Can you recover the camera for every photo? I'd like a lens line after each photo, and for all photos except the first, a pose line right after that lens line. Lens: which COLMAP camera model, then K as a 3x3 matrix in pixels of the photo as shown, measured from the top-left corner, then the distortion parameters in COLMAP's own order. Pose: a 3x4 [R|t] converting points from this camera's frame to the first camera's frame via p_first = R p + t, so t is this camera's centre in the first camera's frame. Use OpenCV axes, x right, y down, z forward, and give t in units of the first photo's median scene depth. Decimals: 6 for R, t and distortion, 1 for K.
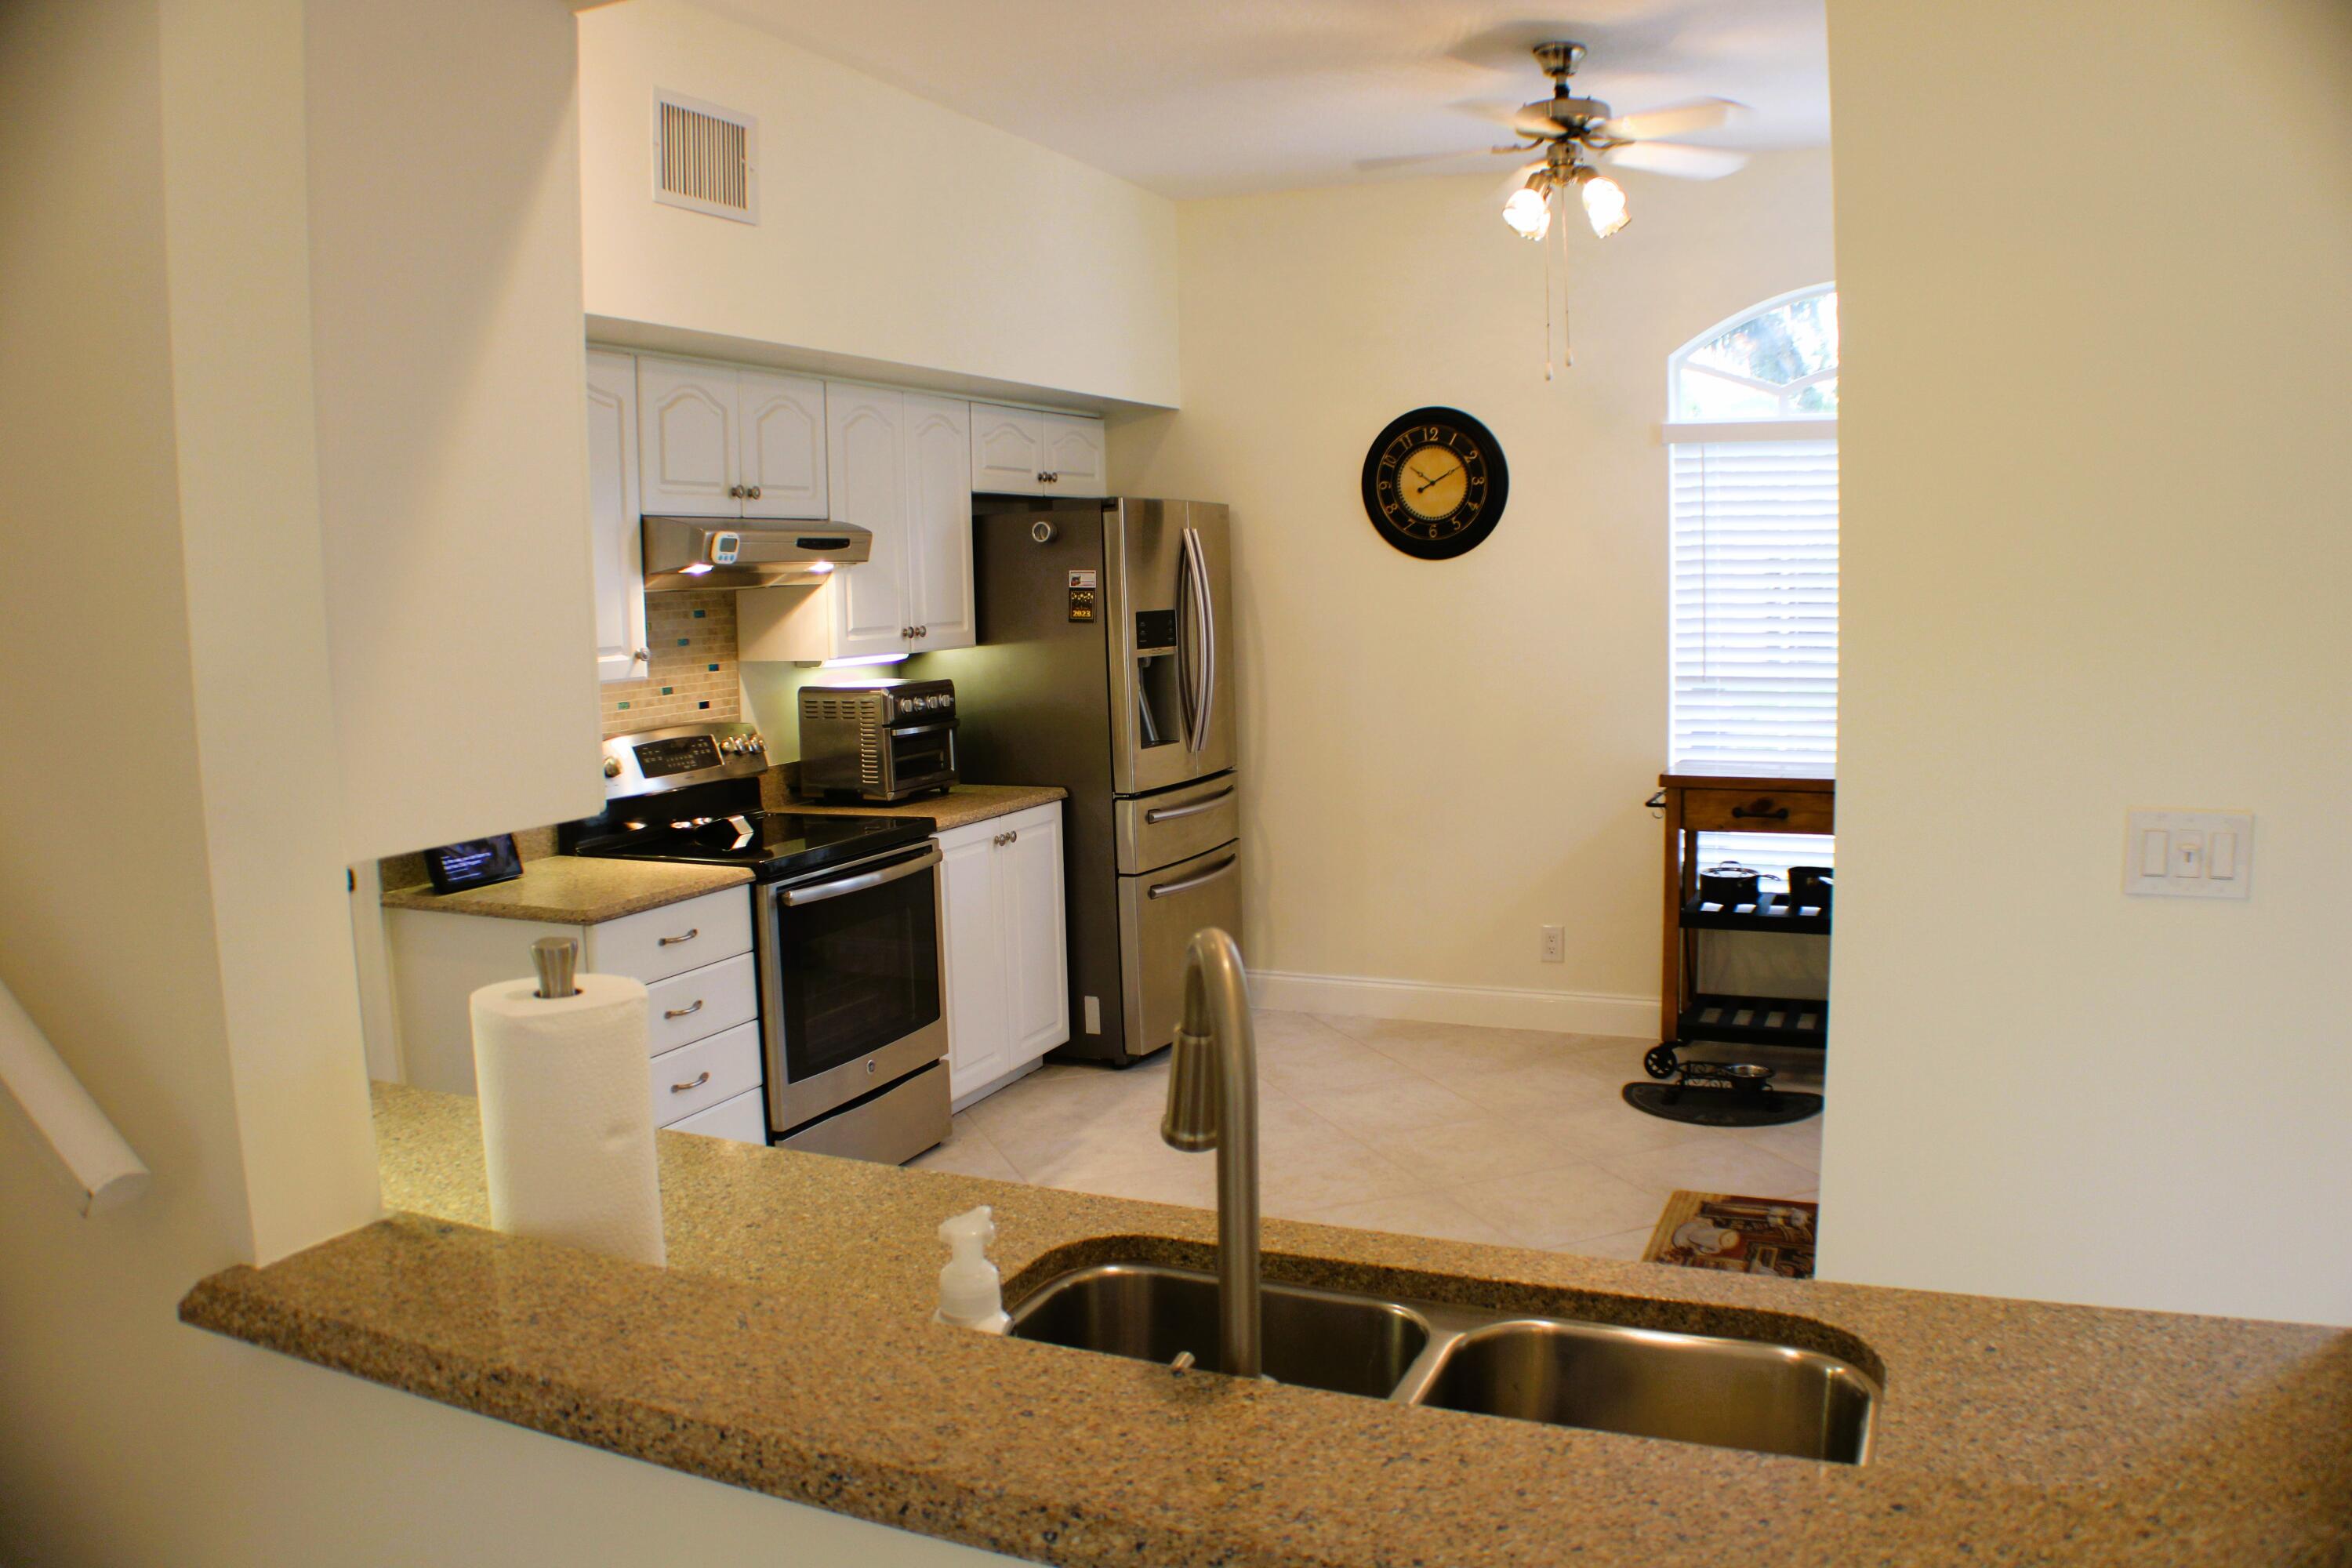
lens RADIAL K [[1755.7, 0, 1225.6], [0, 1755.7, 780.3], [0, 0, 1]] dist [-0.204361, 0.077244]
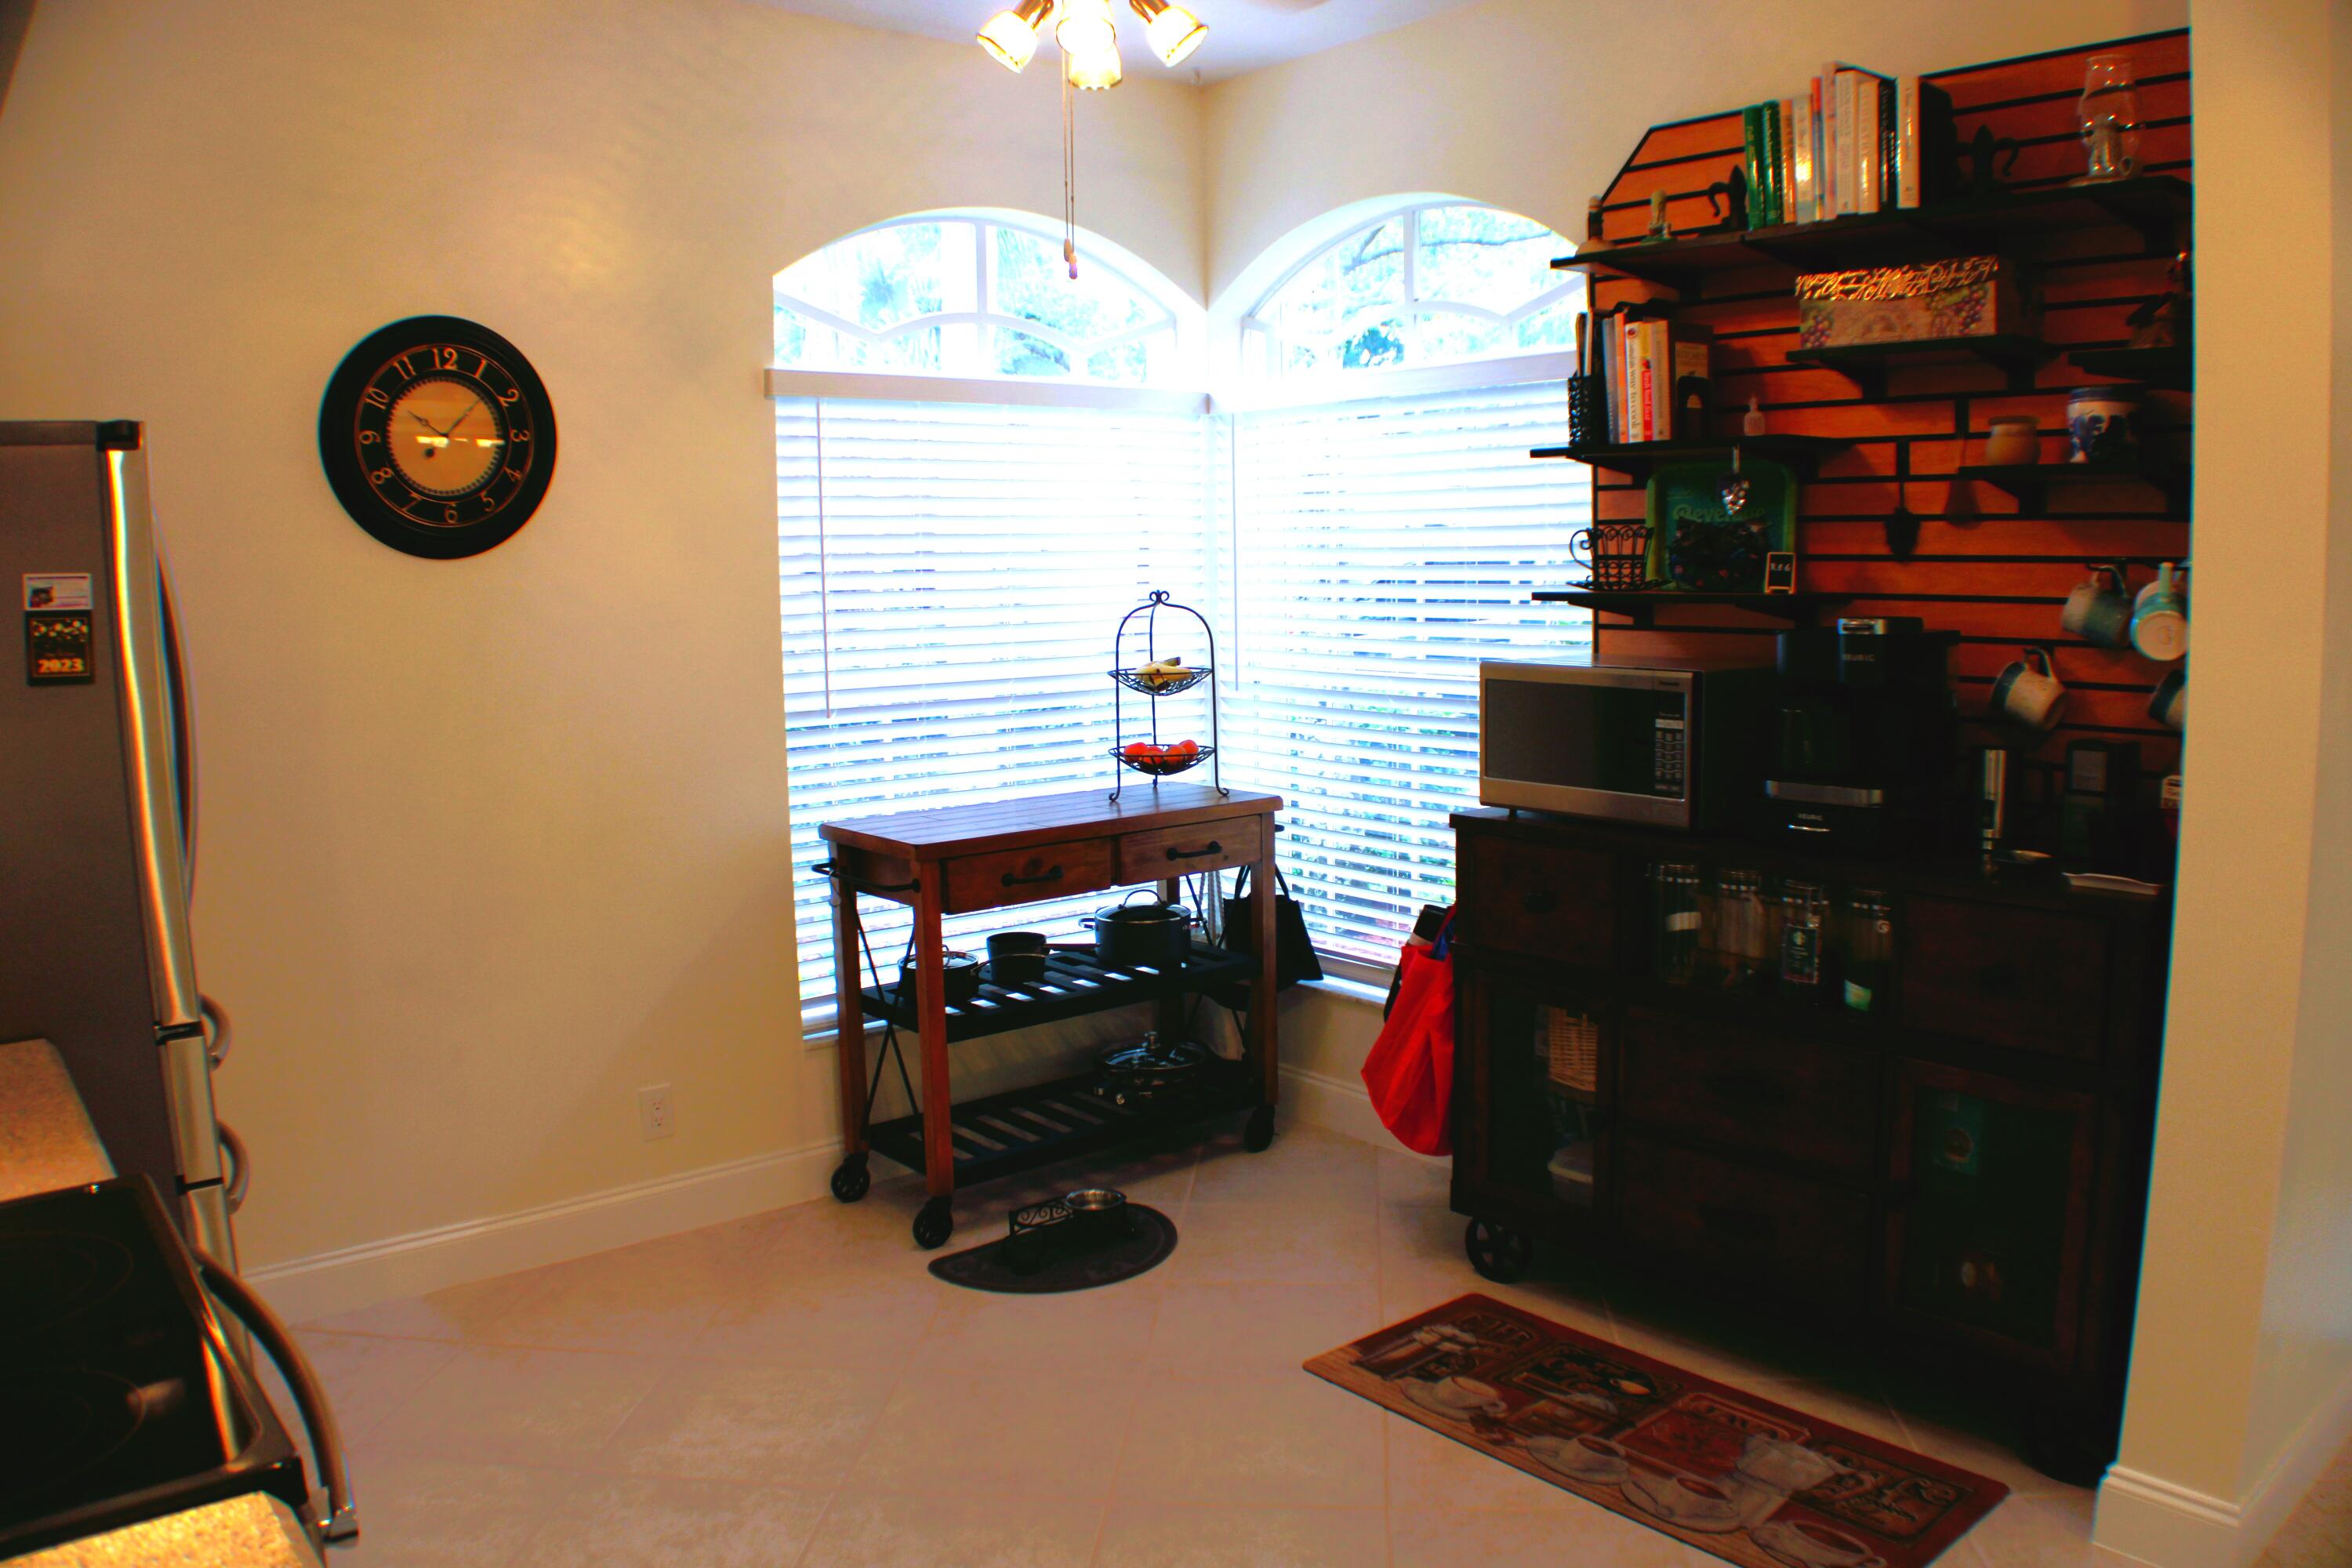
lens RADIAL K [[1755.7, 0, 1181.4], [0, 1755.7, 786.5], [0, 0, 1]] dist [-0.204361, 0.077244]
pose [[0.454654, -0.098874, 0.885163, -0.341231], [0.111352, 0.992332, 0.053651, -0.053746], [-0.883680, 0.074172, 0.462177, 0.547891]]
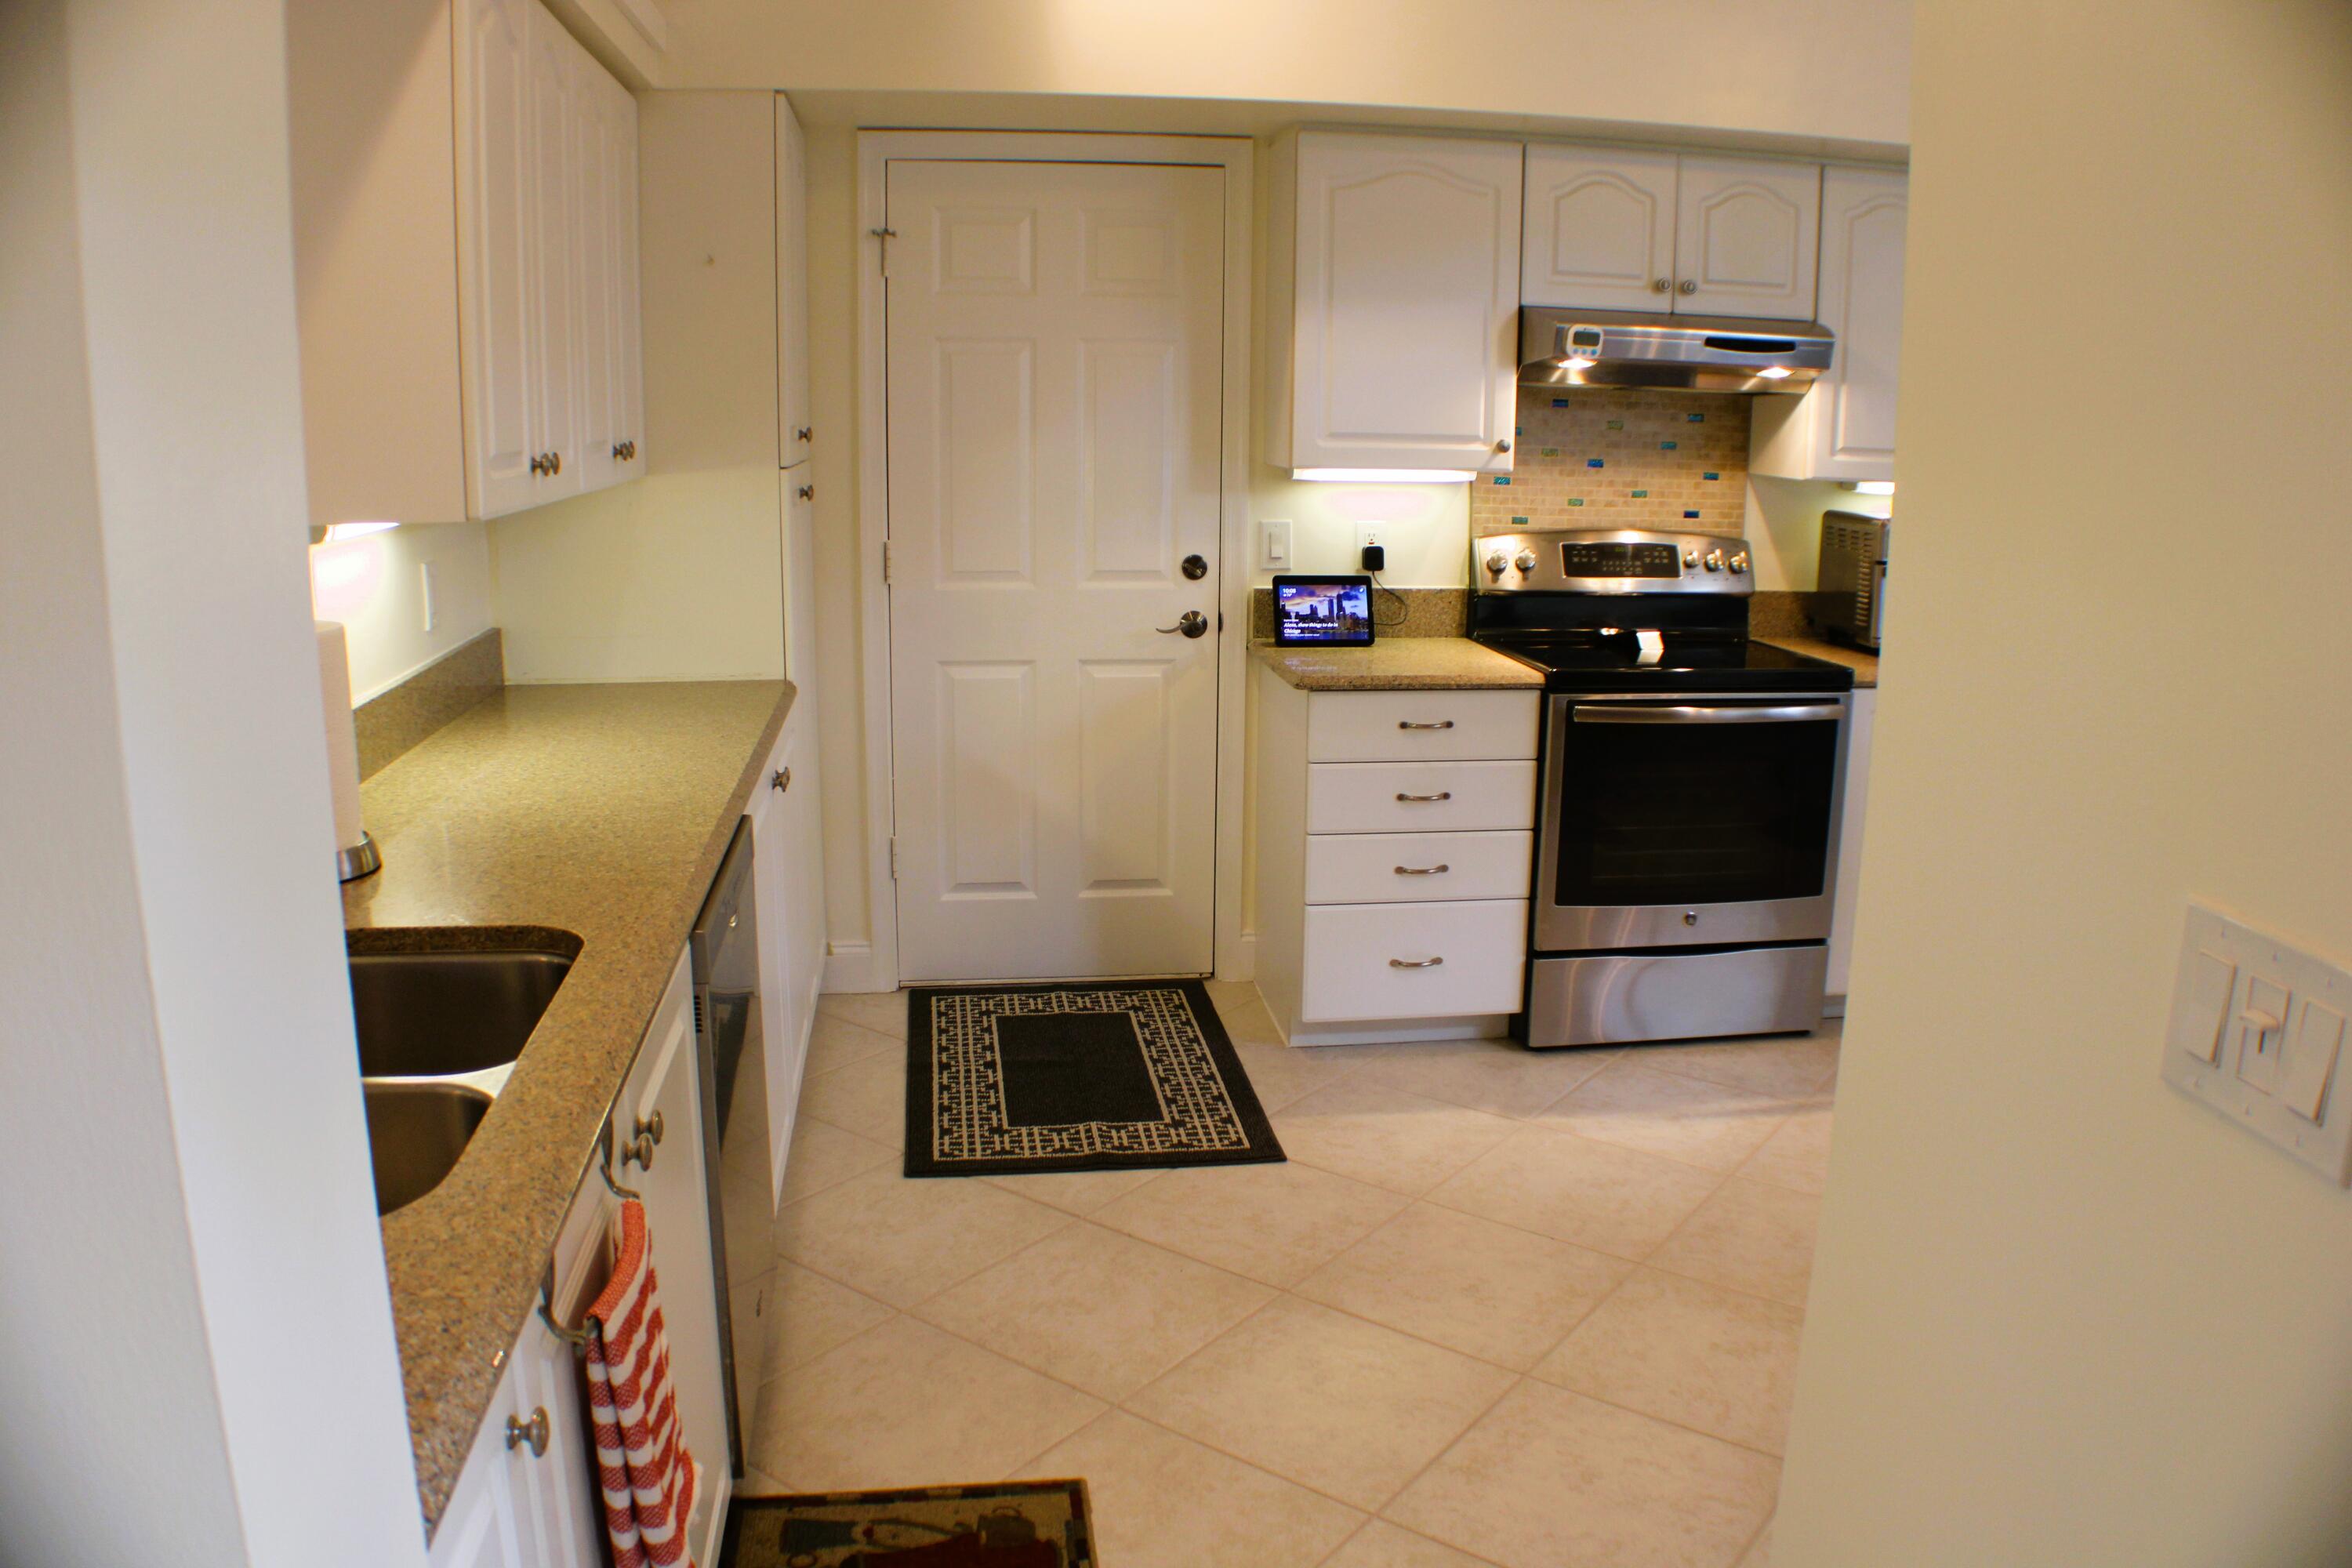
lens RADIAL K [[1753.7, 0, 1182.4], [0, 1753.7, 795.1], [0, 0, 1]] dist [-0.191042, -0.001192]
pose [[0.510907, 0.215412, -0.832209, 0.340809], [-0.123172, 0.976450, 0.177130, -0.023397], [0.850766, 0.012008, 0.525408, 0.245076]]
